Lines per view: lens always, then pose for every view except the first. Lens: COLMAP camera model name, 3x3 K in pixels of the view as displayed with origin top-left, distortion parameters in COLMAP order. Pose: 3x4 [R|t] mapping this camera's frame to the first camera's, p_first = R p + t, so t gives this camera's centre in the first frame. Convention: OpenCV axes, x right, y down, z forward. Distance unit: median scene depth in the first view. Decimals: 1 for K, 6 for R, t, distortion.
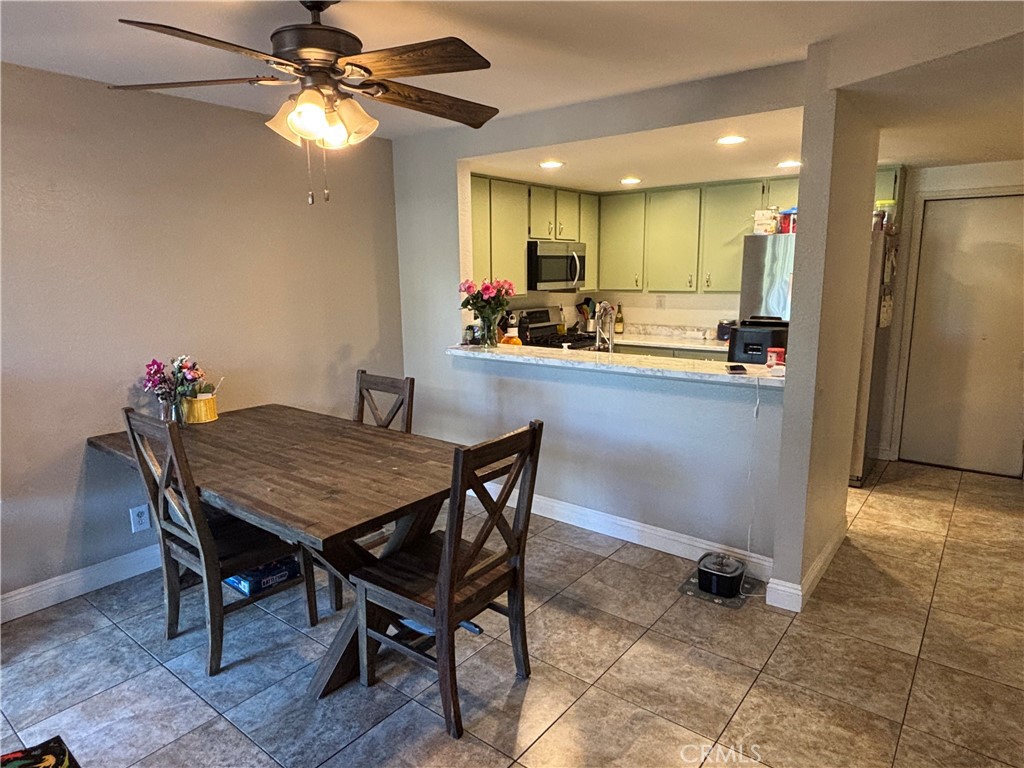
lens RADIAL K [[623.0, 0, 512.0], [0, 623.0, 384.0], [0, 0, 1]] dist [-0.001261, -0.002176]
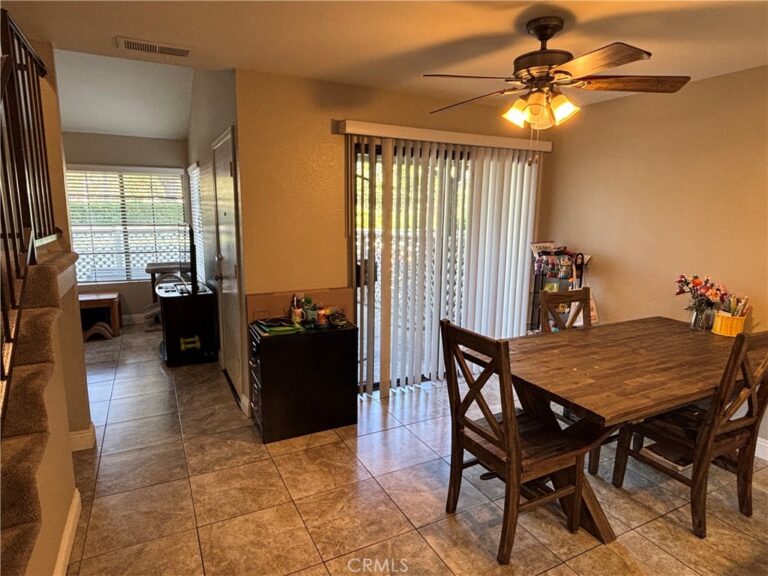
lens RADIAL K [[455.7, 0, 384.0], [0, 455.7, 288.0], [0, 0, 1]] dist [-0.019967, -0.000396]
pose [[-0.420951, 0.154653, -0.893803, 0.768451], [-0.175275, 0.952920, 0.247431, -0.177418], [0.889988, 0.260817, -0.374025, 0.988162]]
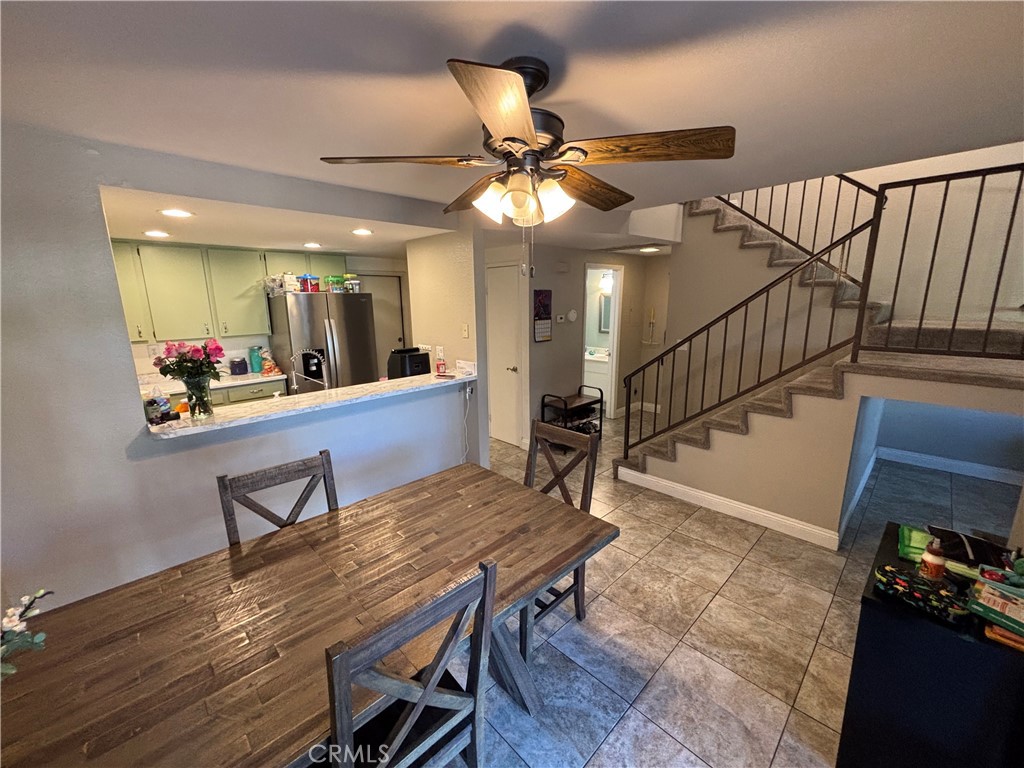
lens RADIAL K [[405.8, 0, 512.0], [0, 405.8, 384.0], [0, 0, 1]] dist [0.000859, 0.000139]
pose [[0.140070, -0.201234, 0.969477, -0.880147], [0.193952, 0.965737, 0.172435, -0.199170], [-0.970960, 0.163879, 0.174301, 0.782824]]
